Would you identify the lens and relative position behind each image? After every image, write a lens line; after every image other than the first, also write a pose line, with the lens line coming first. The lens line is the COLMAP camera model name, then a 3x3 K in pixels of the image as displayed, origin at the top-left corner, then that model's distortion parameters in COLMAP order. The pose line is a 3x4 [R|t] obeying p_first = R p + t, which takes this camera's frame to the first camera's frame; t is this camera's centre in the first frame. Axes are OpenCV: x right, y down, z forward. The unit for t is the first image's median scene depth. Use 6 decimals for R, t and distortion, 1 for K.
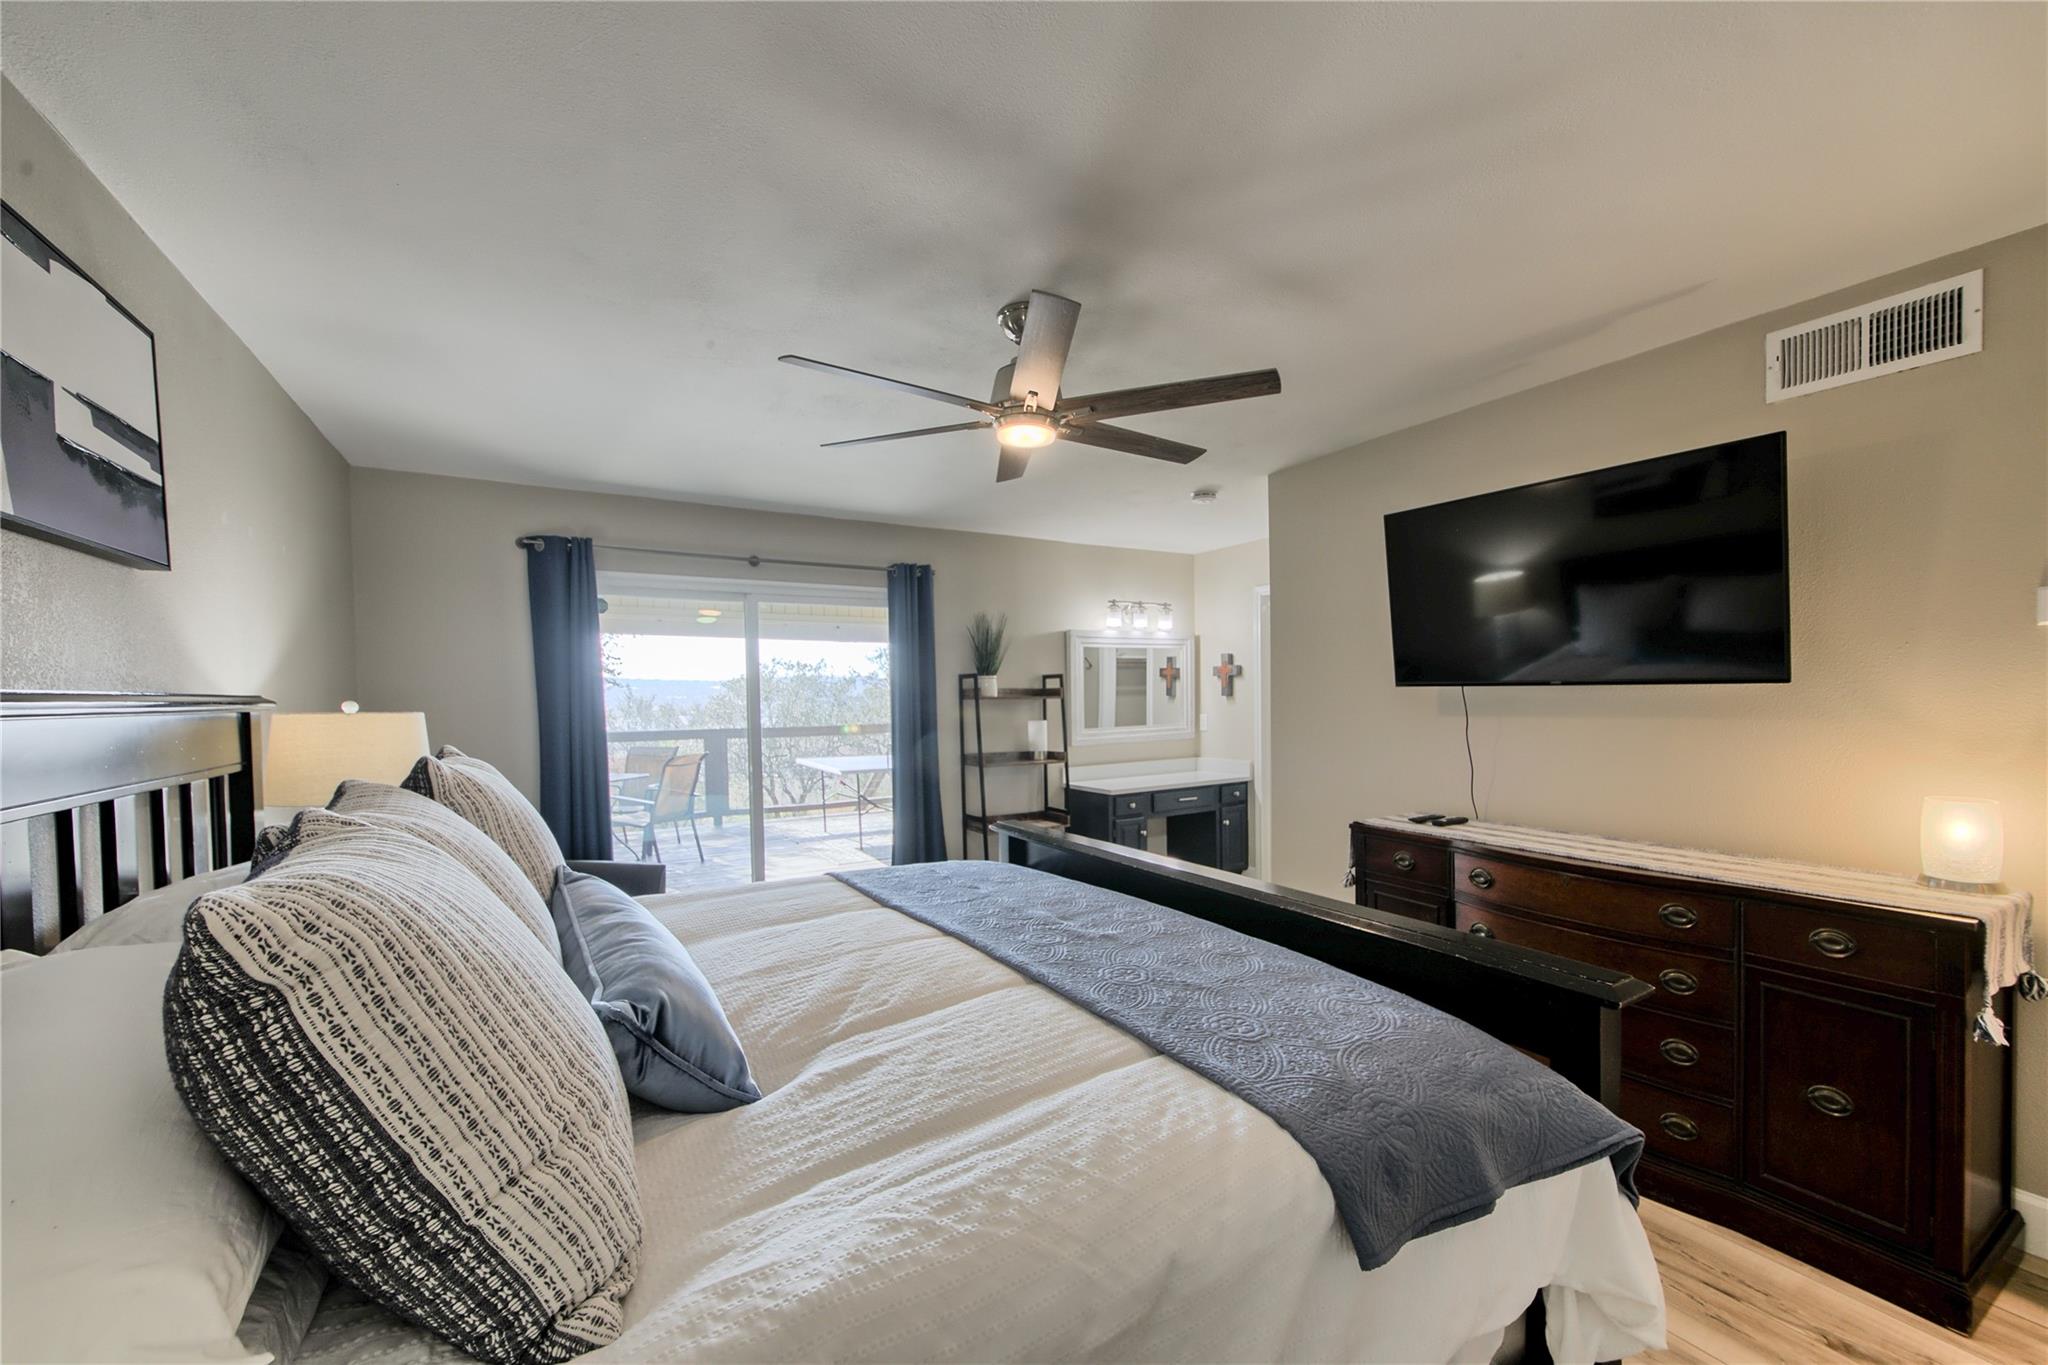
lens RADIAL K [[804.3, 0, 1033.2], [0, 804.3, 713.1], [0, 0, 1]] dist [0.006716, -0.000434]
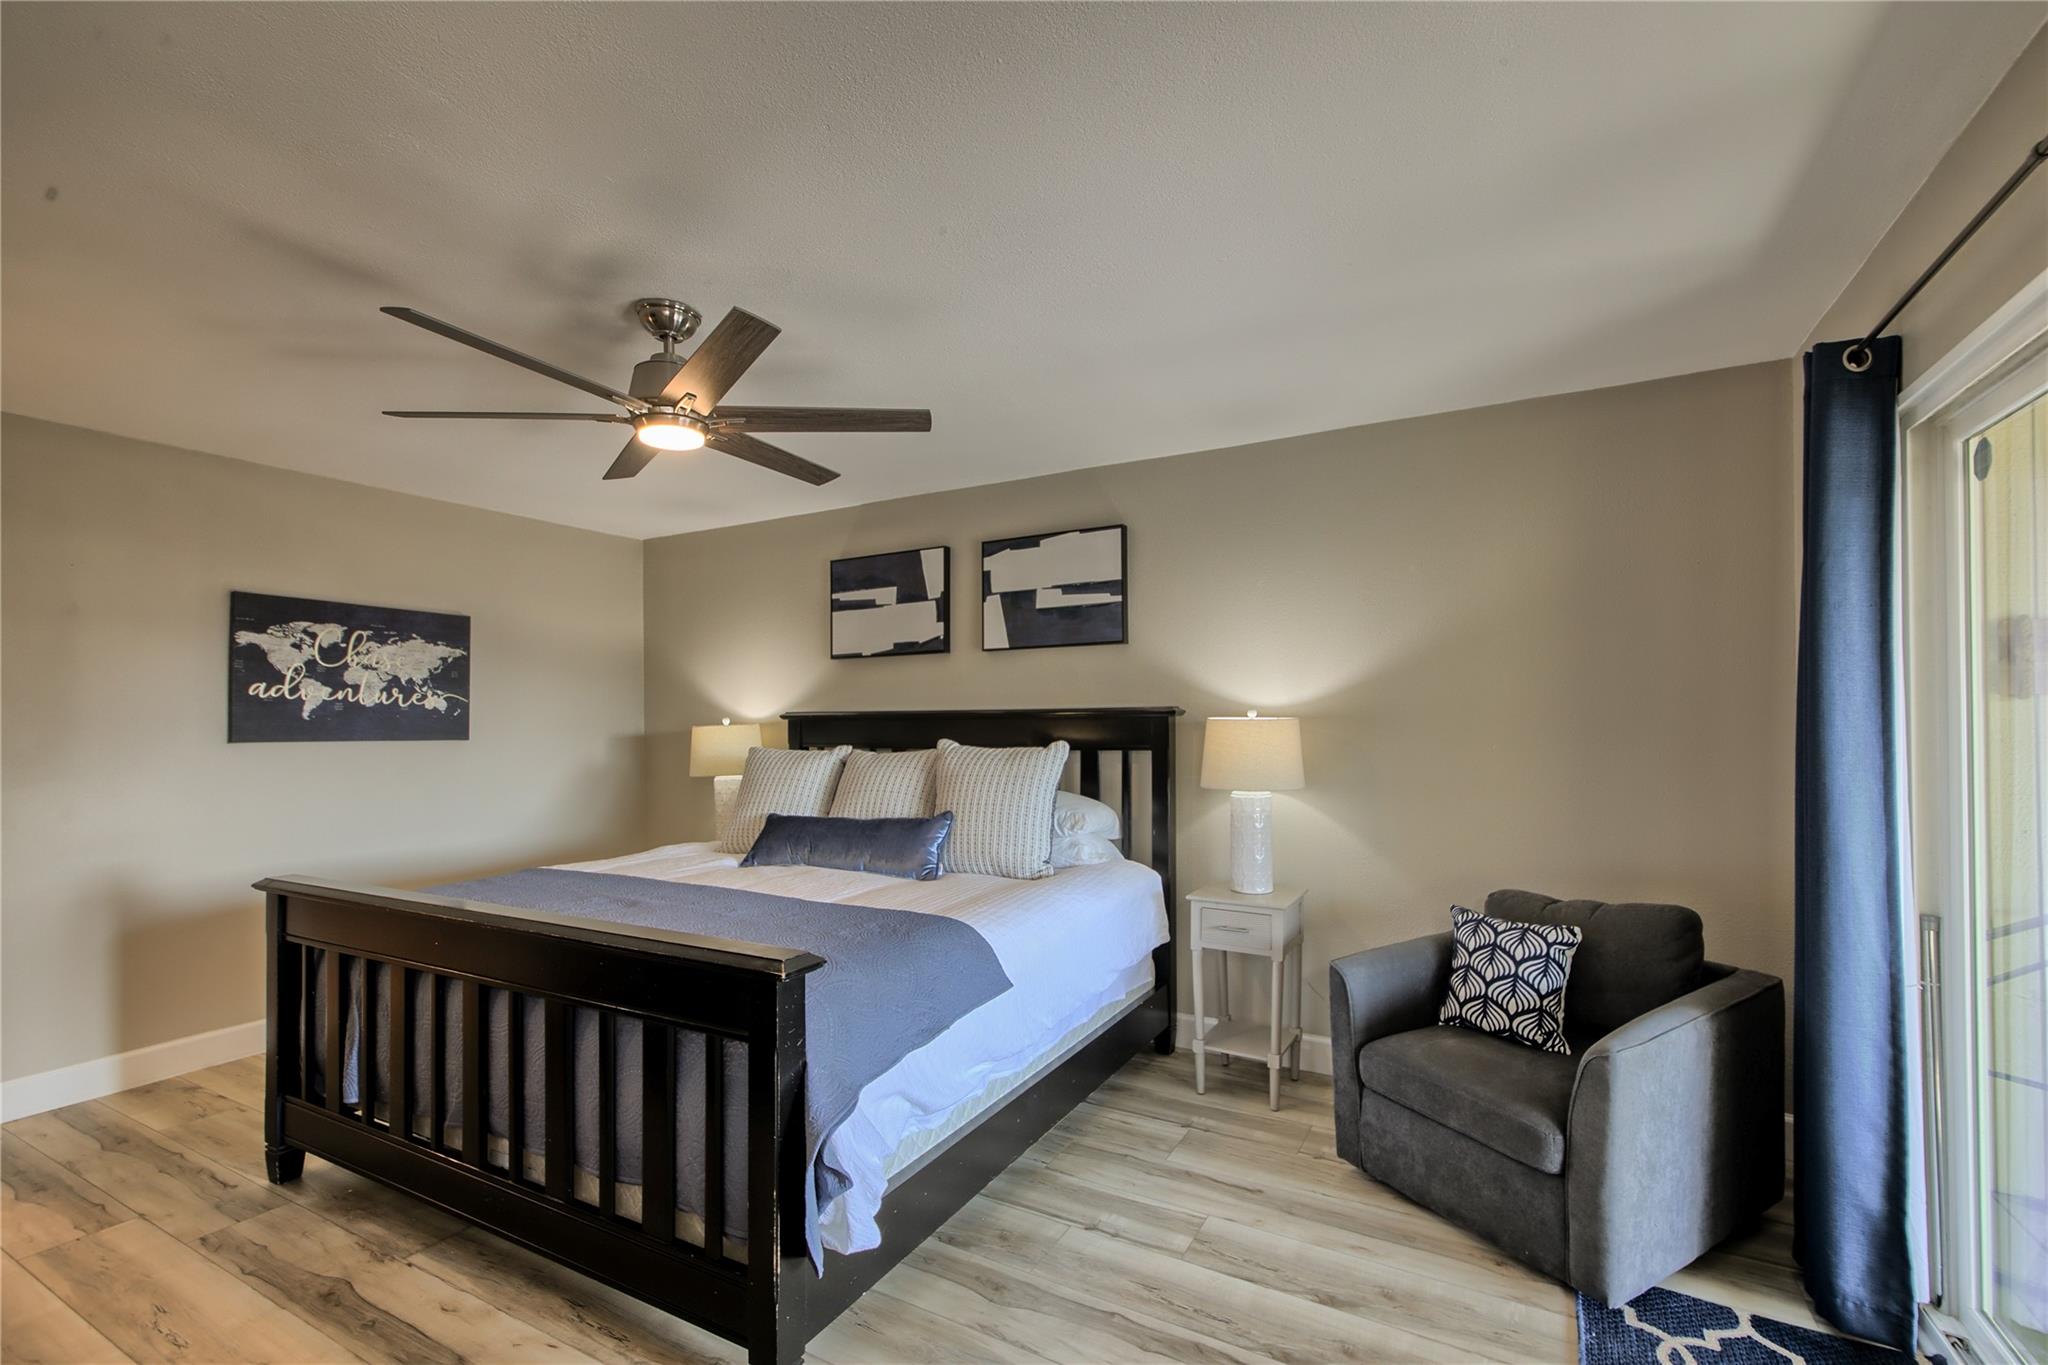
lens RADIAL K [[906.8, 0, 1035.7], [0, 906.8, 722.0], [0, 0, 1]] dist [0.014342, -0.000052]
pose [[-0.858464, 0.014412, -0.512671, 0.072406], [0.004065, 0.999765, 0.021298, -0.012116], [0.512857, 0.016200, -0.858321, 0.892843]]
